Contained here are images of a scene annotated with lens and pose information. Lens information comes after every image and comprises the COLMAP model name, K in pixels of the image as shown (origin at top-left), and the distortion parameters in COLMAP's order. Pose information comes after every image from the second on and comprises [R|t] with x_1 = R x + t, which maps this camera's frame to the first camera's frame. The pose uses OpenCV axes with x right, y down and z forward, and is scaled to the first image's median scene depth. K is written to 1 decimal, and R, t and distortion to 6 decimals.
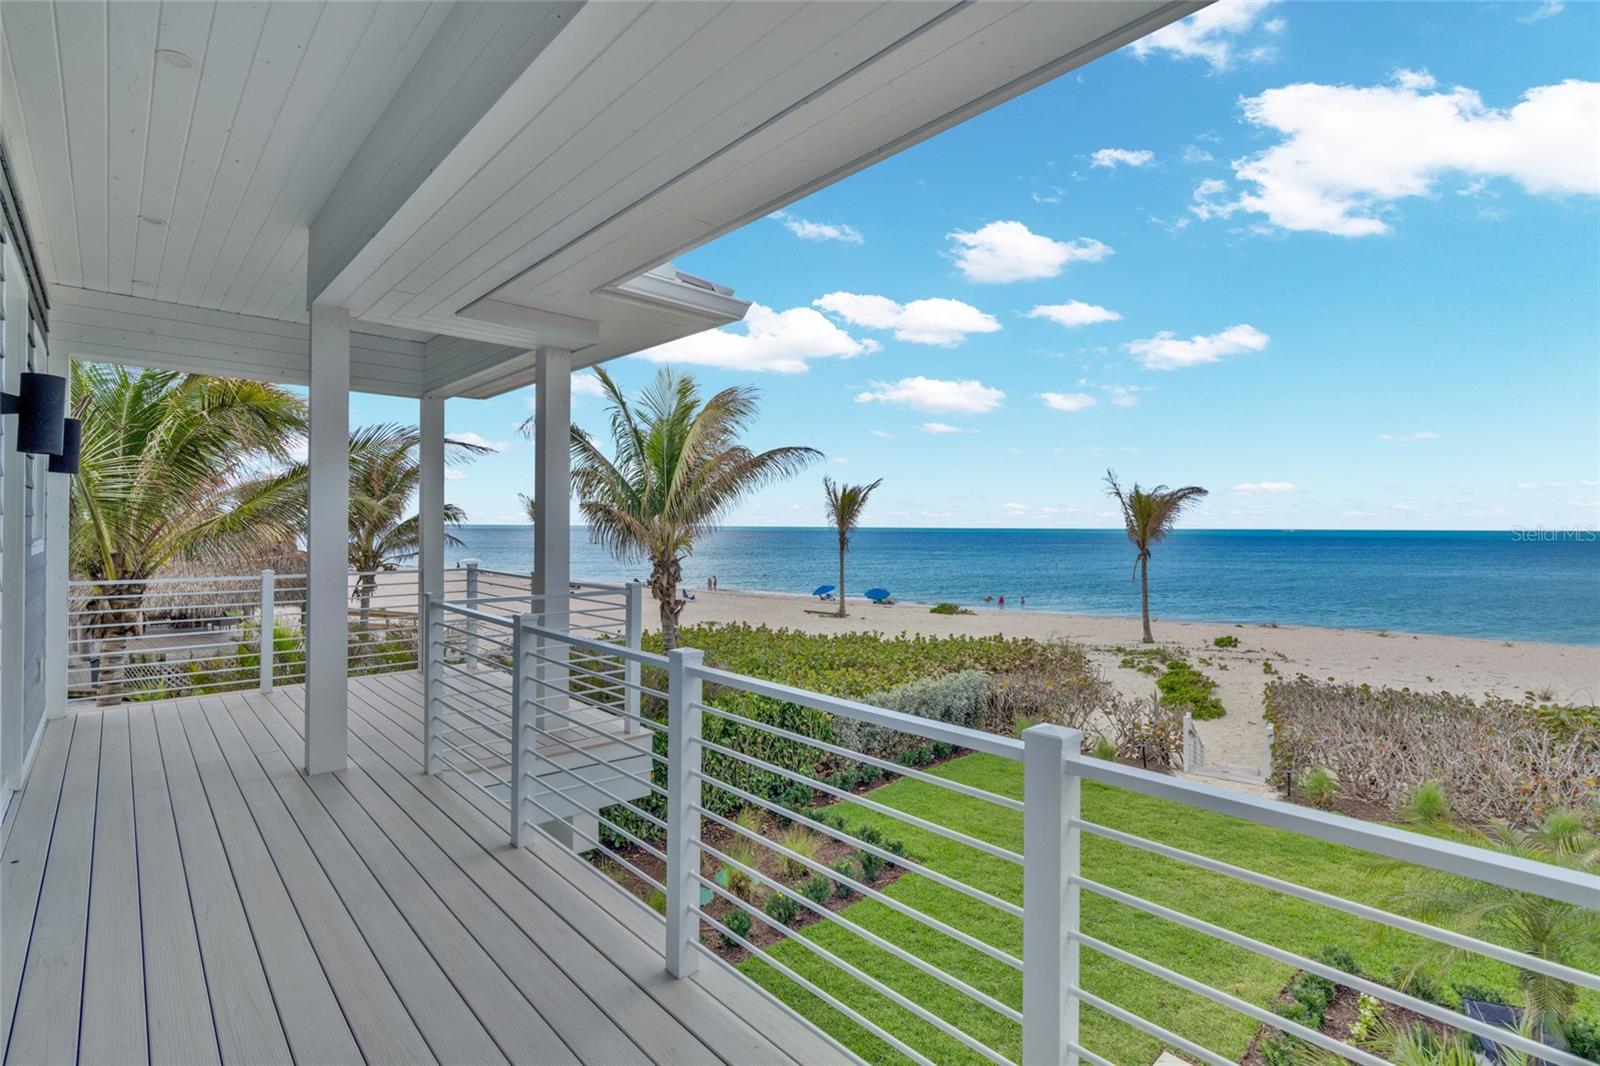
lens RADIAL K [[744.2, 0, 795.1], [0, 744.2, 523.4], [0, 0, 1]] dist [-0.000610, -0.000137]
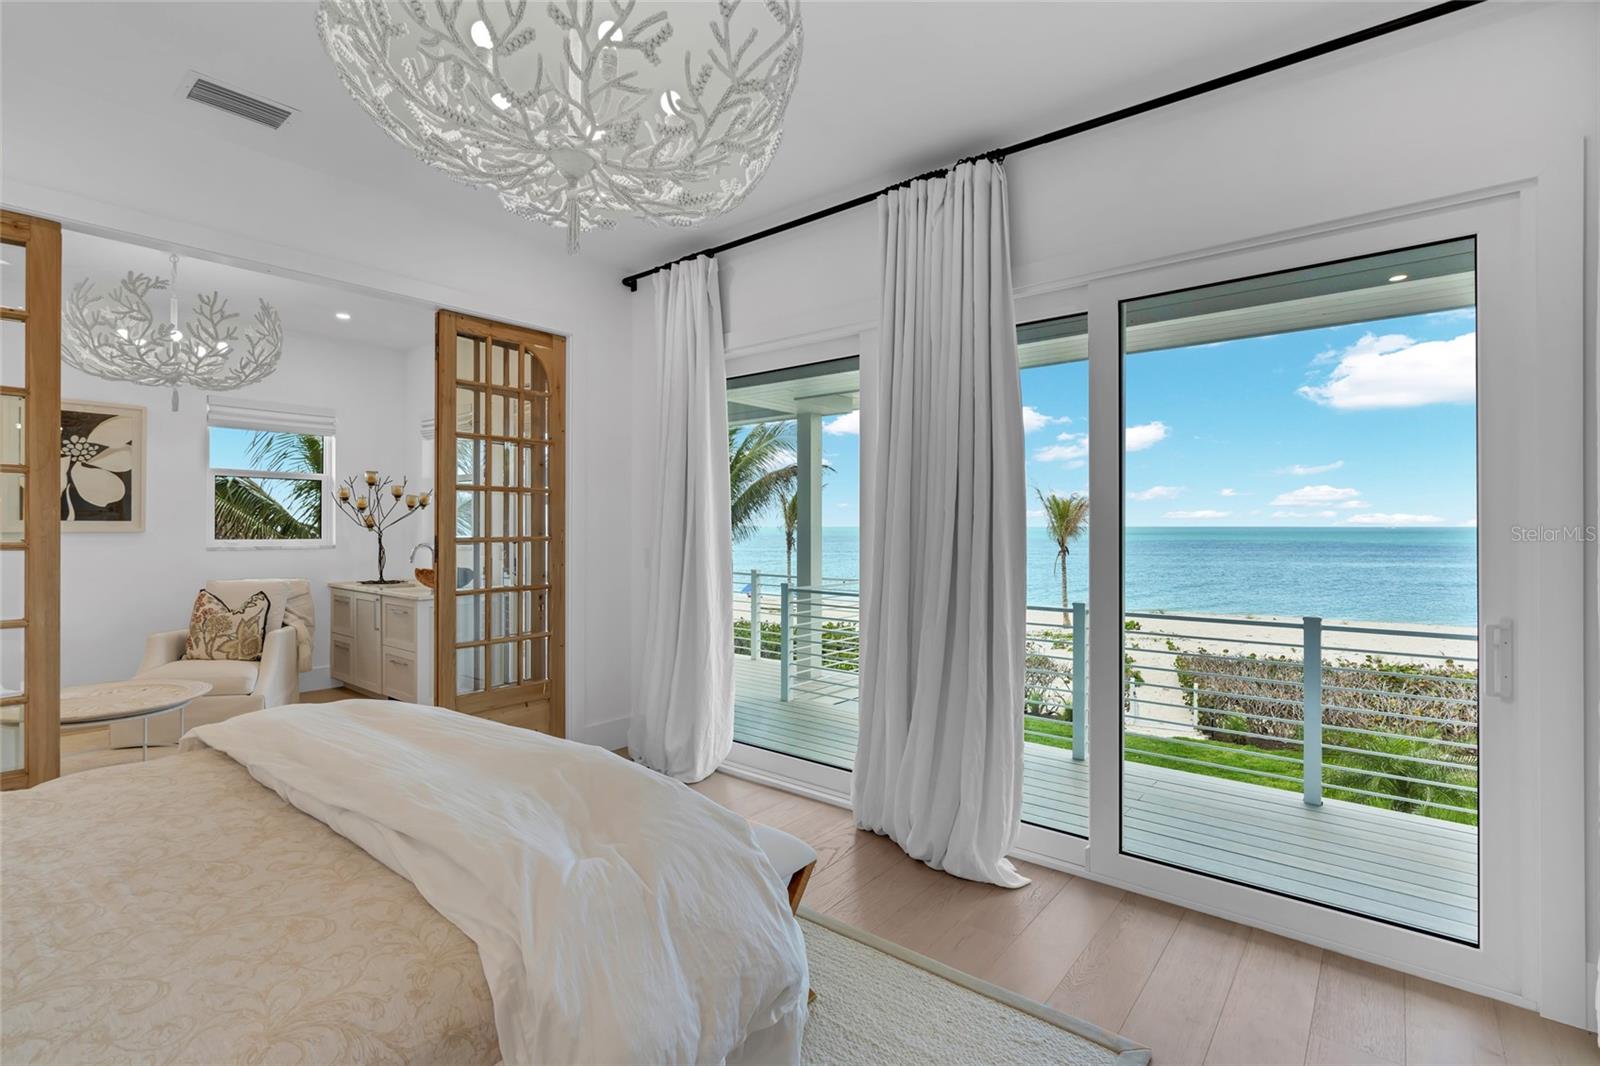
lens RADIAL K [[744.2, 0, 795.1], [0, 744.2, 523.4], [0, 0, 1]] dist [-0.000610, -0.000137]
pose [[0.989760, -0.004601, 0.142666, -0.125857], [0.004173, 0.999986, 0.003298, -0.007467], [-0.142679, -0.002668, 0.989765, -0.092332]]
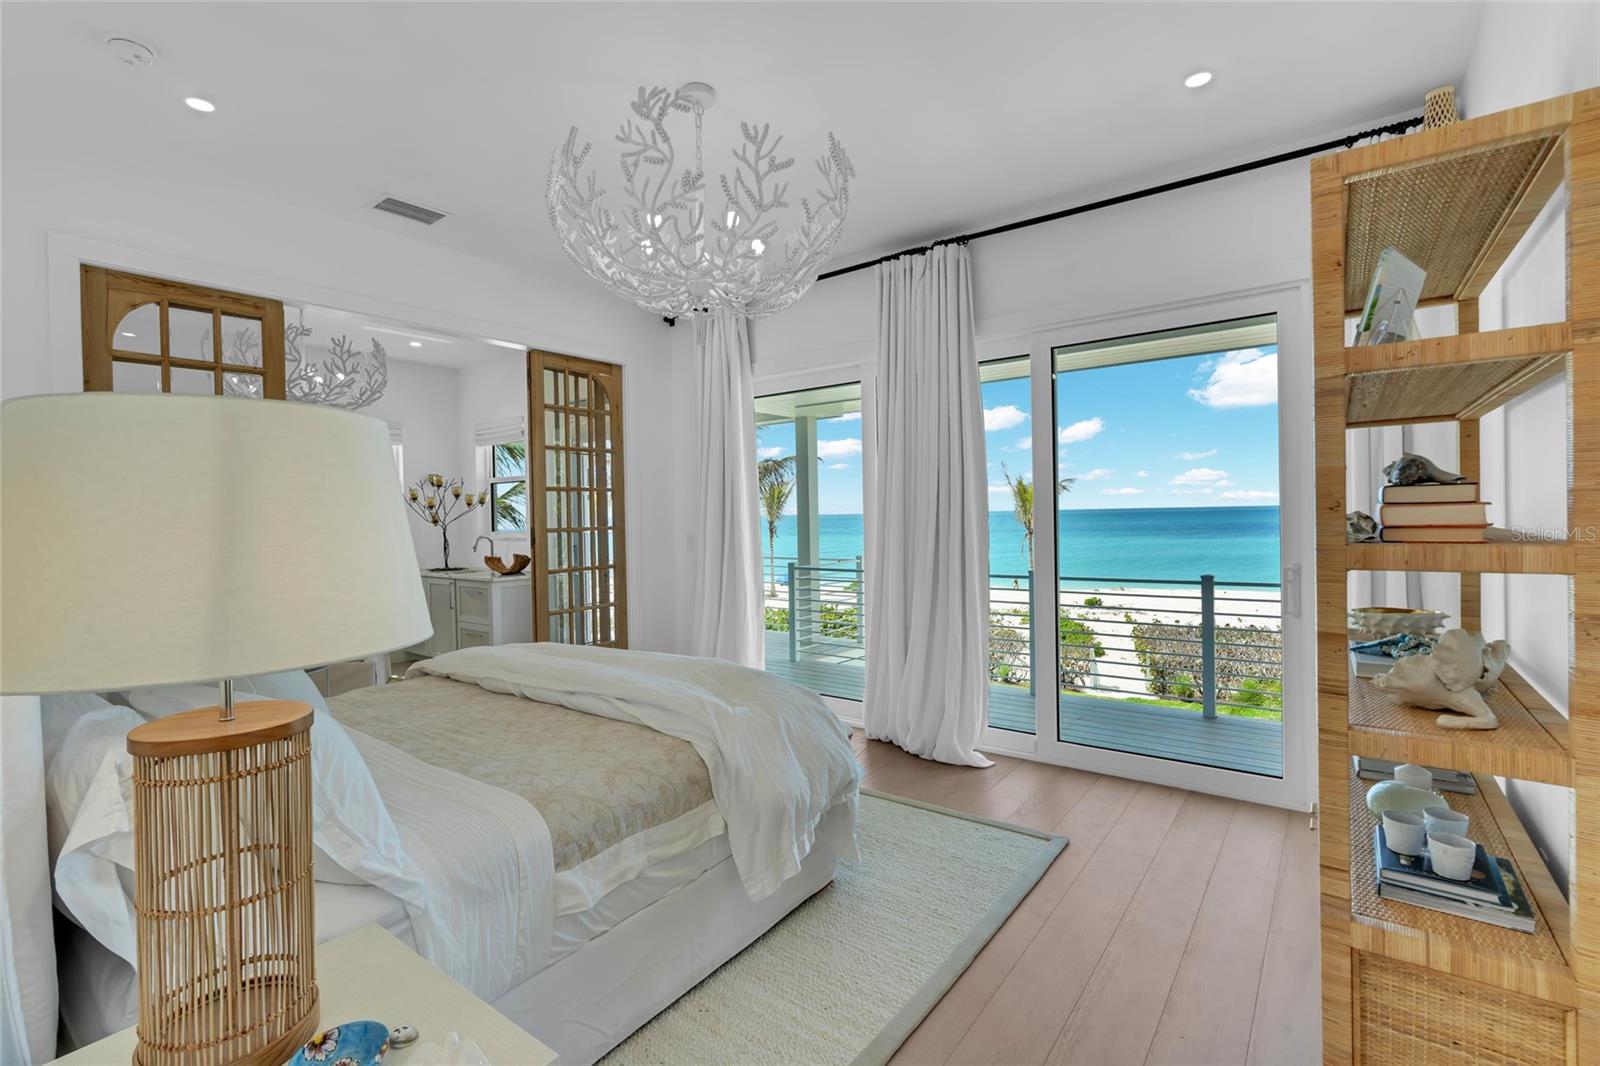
lens RADIAL K [[744.2, 0, 795.1], [0, 744.2, 523.4], [0, 0, 1]] dist [-0.000610, -0.000137]
pose [[0.983360, -0.027444, 0.179580, -0.151714], [0.024403, 0.999519, 0.019124, -0.007863], [-0.180019, -0.014424, 0.983557, -0.151904]]
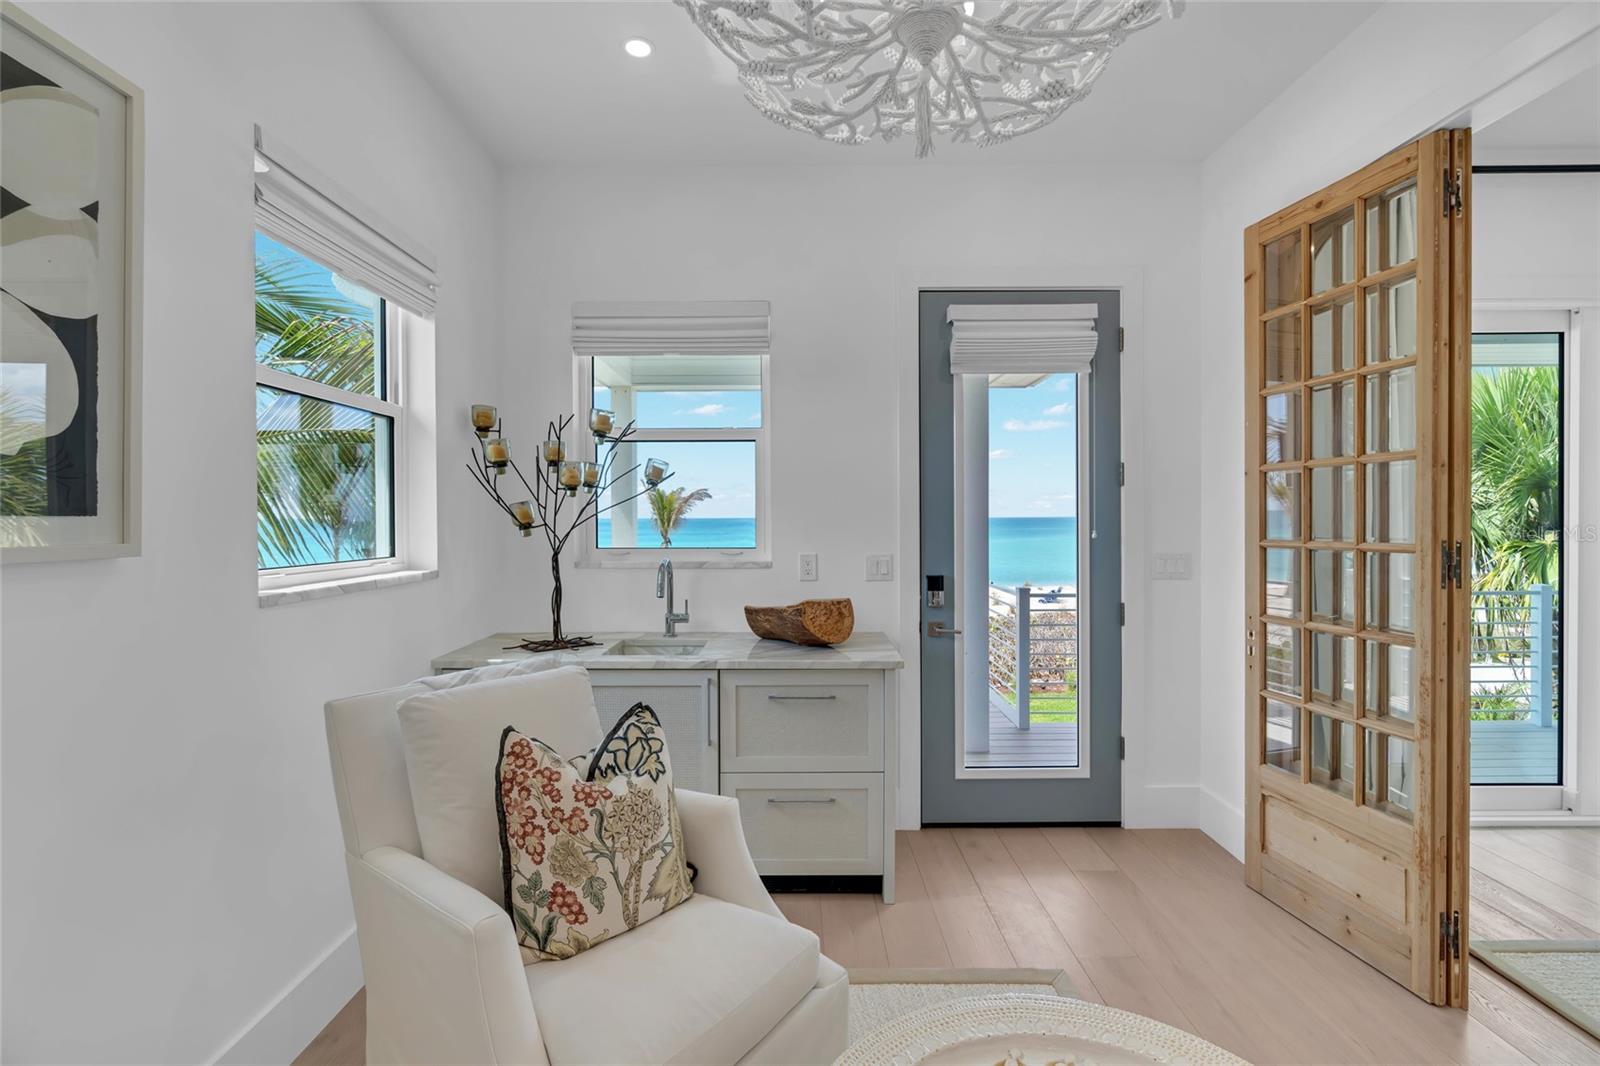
lens RADIAL K [[702.7, 0, 799.3], [0, 702.7, 526.8], [0, 0, 1]] dist [-0.000234, -0.000086]
pose [[0.679426, -0.019911, 0.733474, -0.335955], [0.006386, 0.999754, 0.021224, -0.008559], [-0.733717, -0.009736, 0.679386, 0.123722]]
